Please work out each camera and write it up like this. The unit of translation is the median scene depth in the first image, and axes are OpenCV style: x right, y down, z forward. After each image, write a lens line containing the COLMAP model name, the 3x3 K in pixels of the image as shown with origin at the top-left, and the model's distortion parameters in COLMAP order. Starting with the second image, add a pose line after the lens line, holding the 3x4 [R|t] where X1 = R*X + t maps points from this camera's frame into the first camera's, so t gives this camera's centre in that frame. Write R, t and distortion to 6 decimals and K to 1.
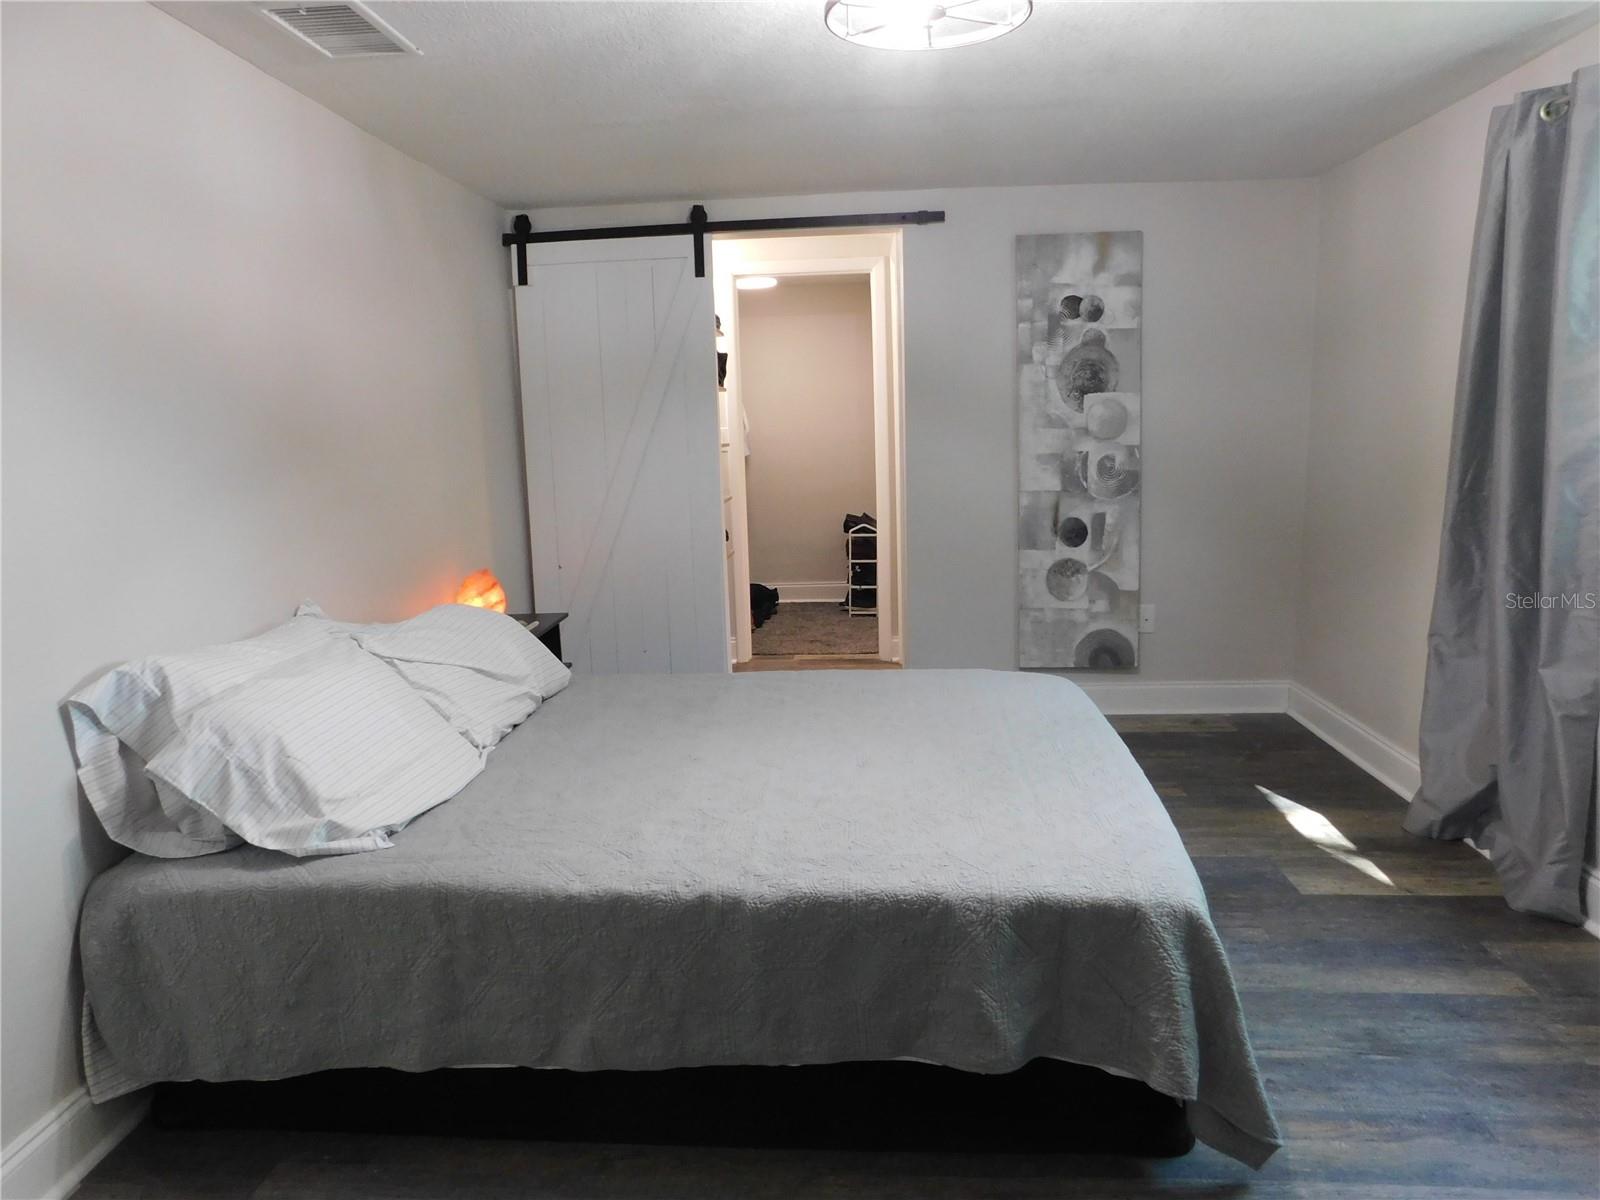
lens RADIAL K [[1061.2, 0, 800.0], [0, 1061.2, 600.0], [0, 0, 1]] dist [-0.057969, 0.061118]
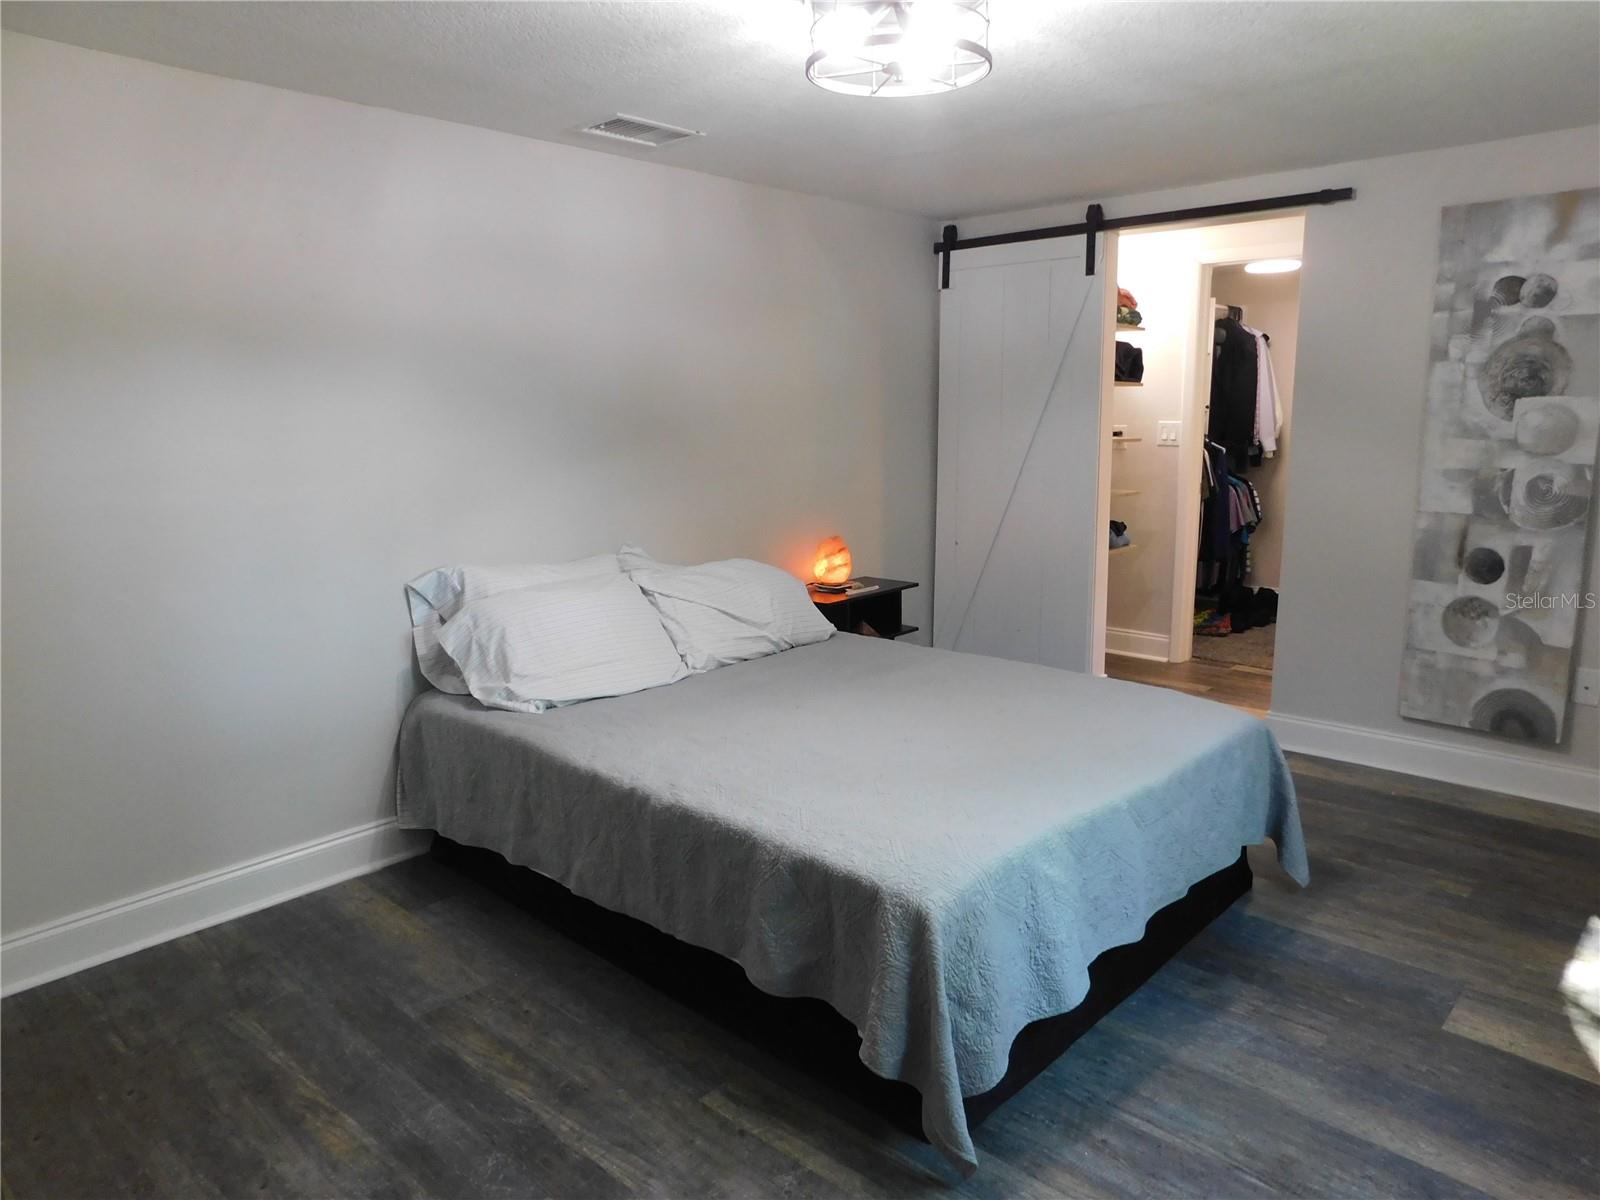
lens RADIAL K [[1061.2, 0, 800.0], [0, 1061.2, 600.0], [0, 0, 1]] dist [-0.057969, 0.061118]
pose [[0.781633, 0.135631, -0.608813, 0.351365], [-0.120599, 0.990516, 0.065834, -0.027883], [0.611968, 0.021964, 0.790577, 0.029439]]
